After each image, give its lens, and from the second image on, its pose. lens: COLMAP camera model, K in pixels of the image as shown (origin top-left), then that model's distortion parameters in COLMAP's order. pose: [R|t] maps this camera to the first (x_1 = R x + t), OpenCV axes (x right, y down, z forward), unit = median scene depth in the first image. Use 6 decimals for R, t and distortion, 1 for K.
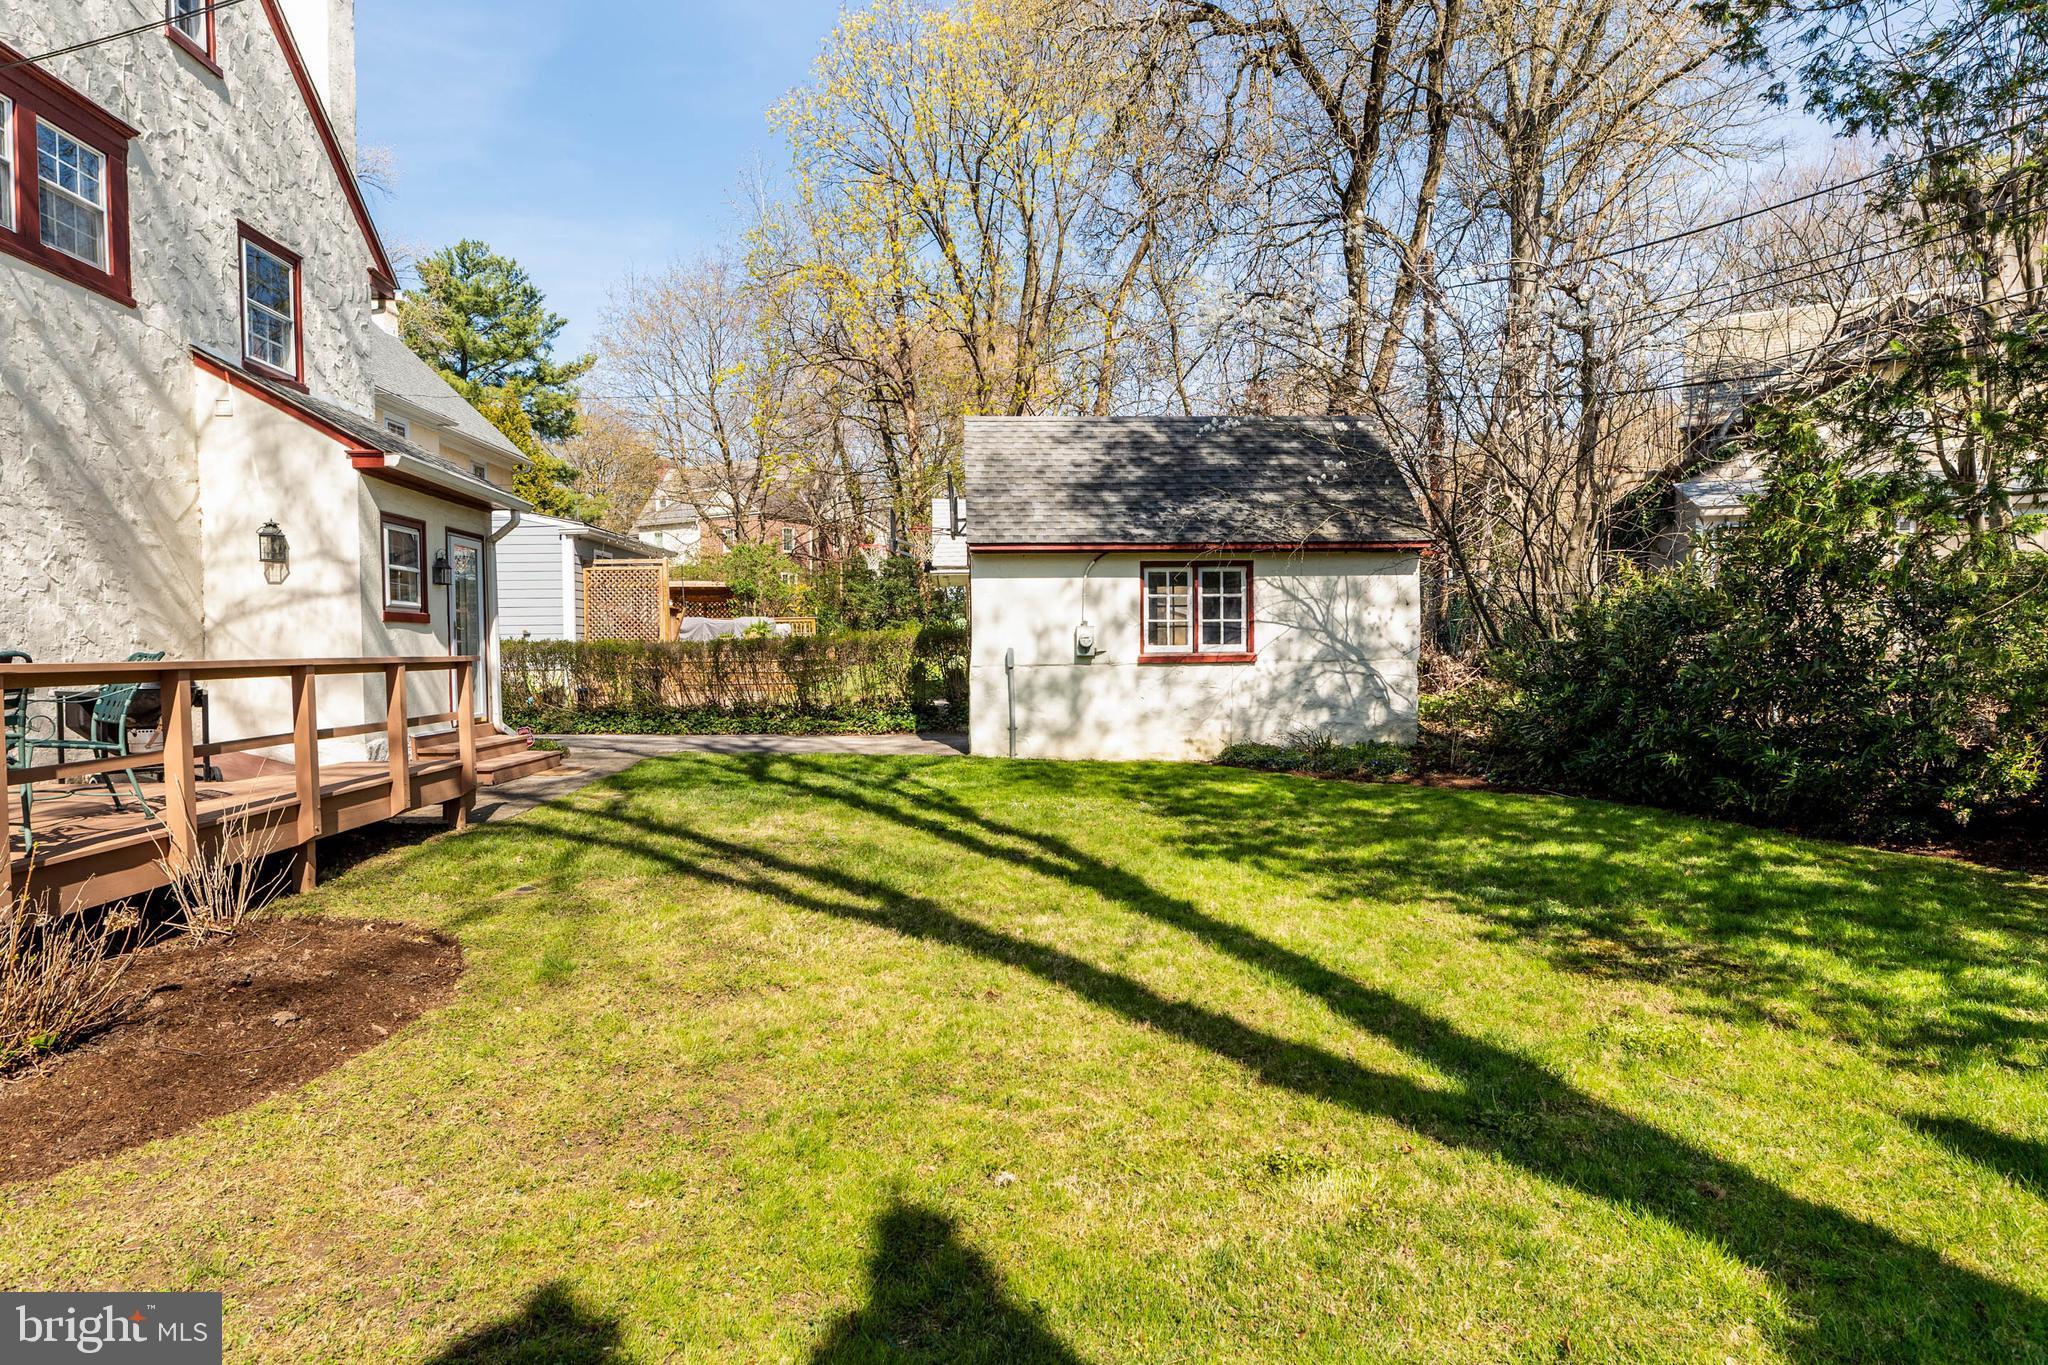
lens RADIAL K [[1171.0, 0, 1026.9], [0, 1171.0, 692.7], [0, 0, 1]] dist [-0.000710, 0.000075]
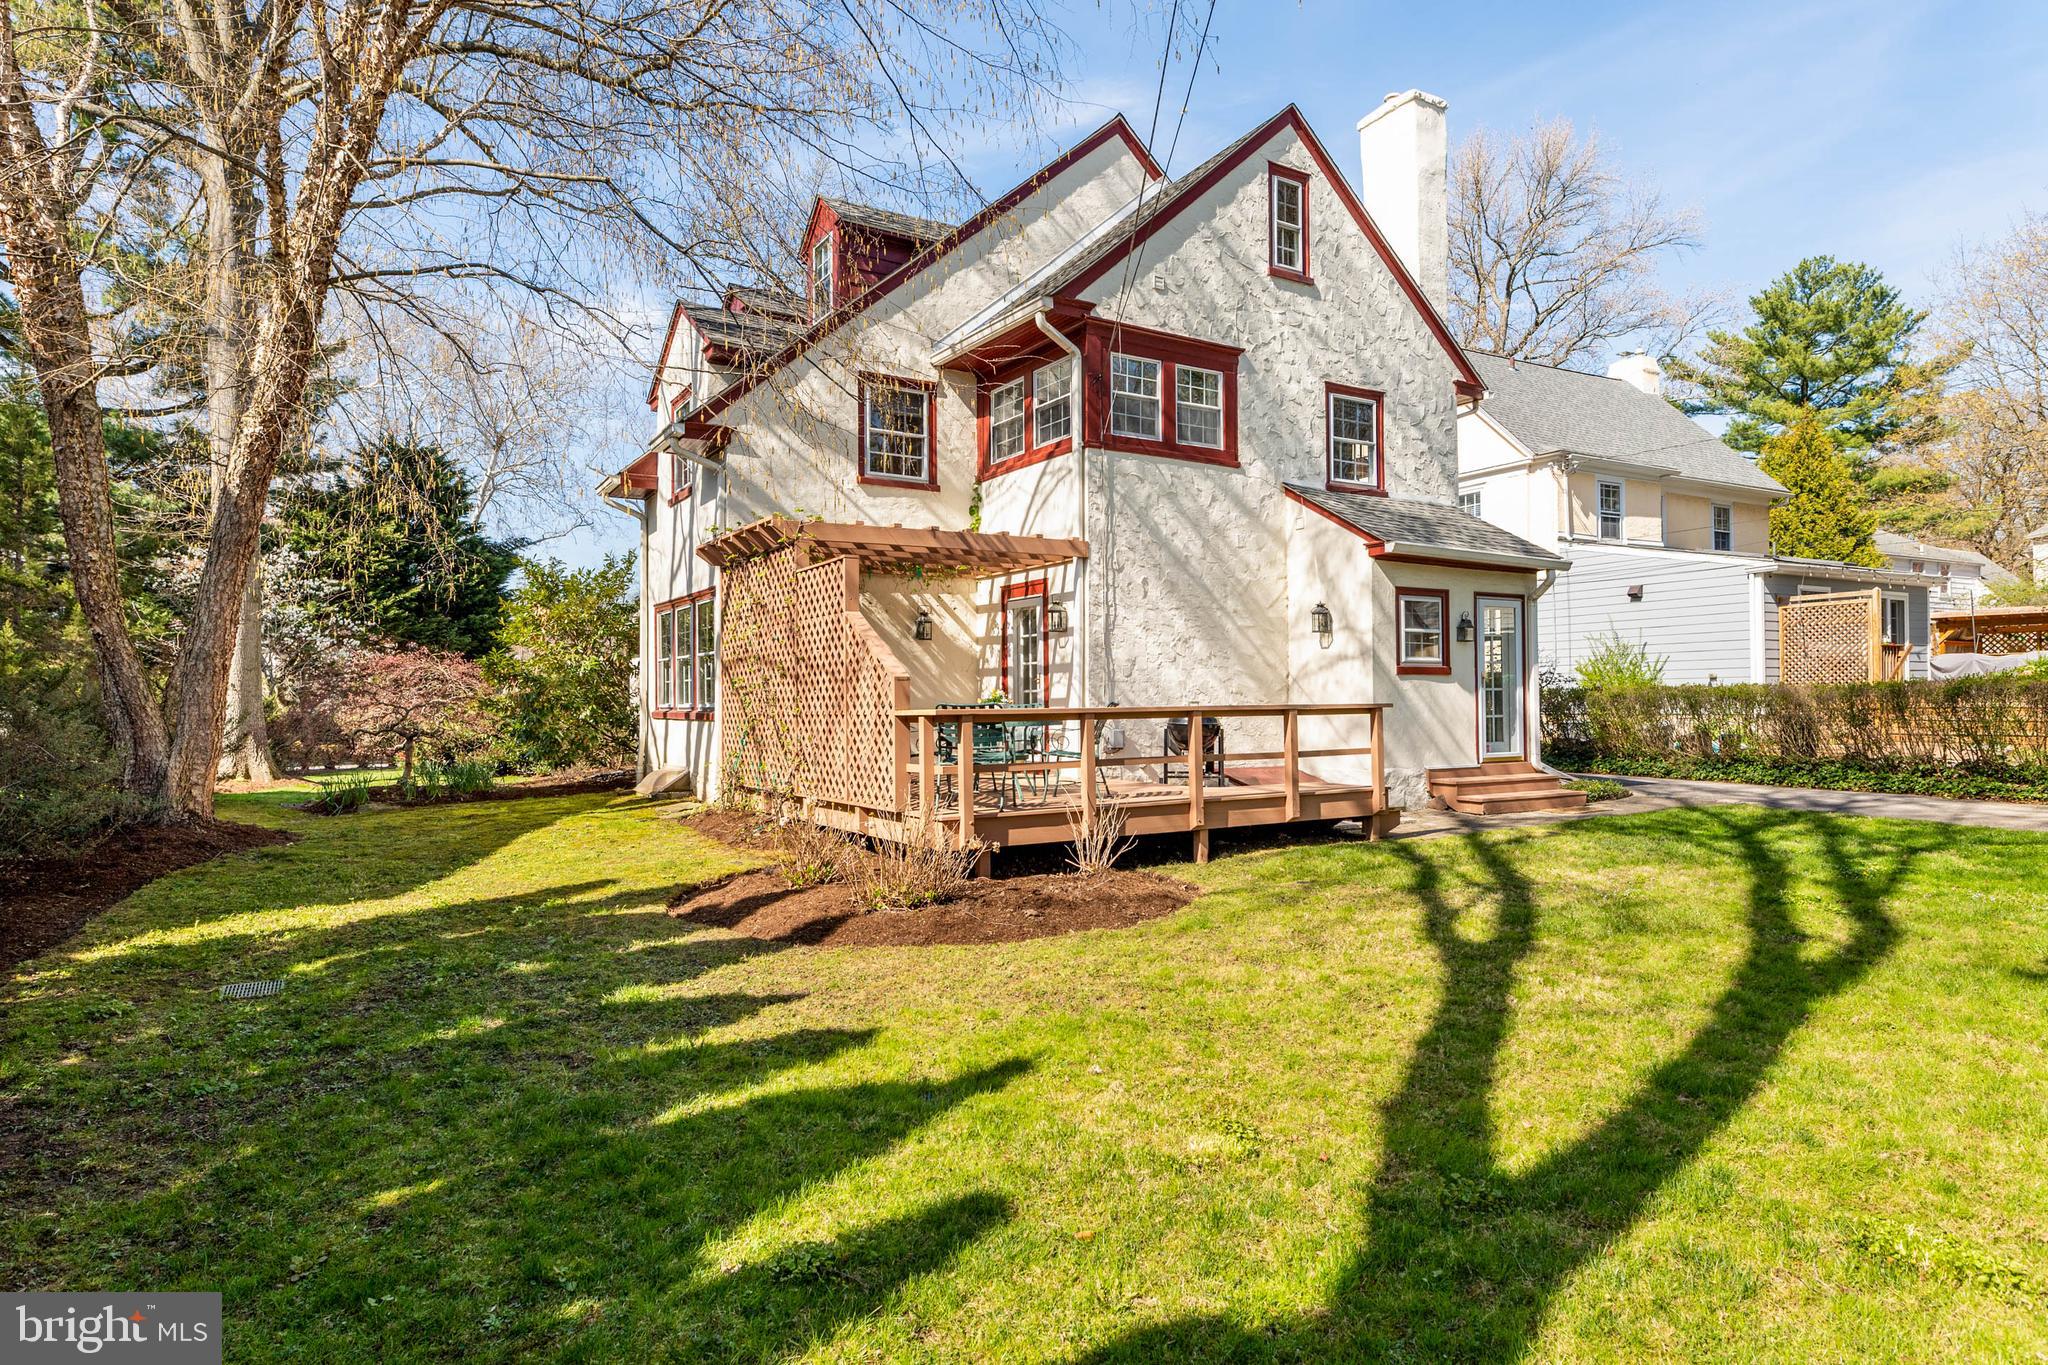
lens RADIAL K [[1171.0, 0, 1026.9], [0, 1171.0, 692.7], [0, 0, 1]] dist [-0.000710, 0.000075]
pose [[0.468734, -0.003904, -0.883331, 0.376705], [-0.026895, 0.999464, -0.018690, -0.008117], [0.882930, 0.032518, 0.468378, 0.068983]]
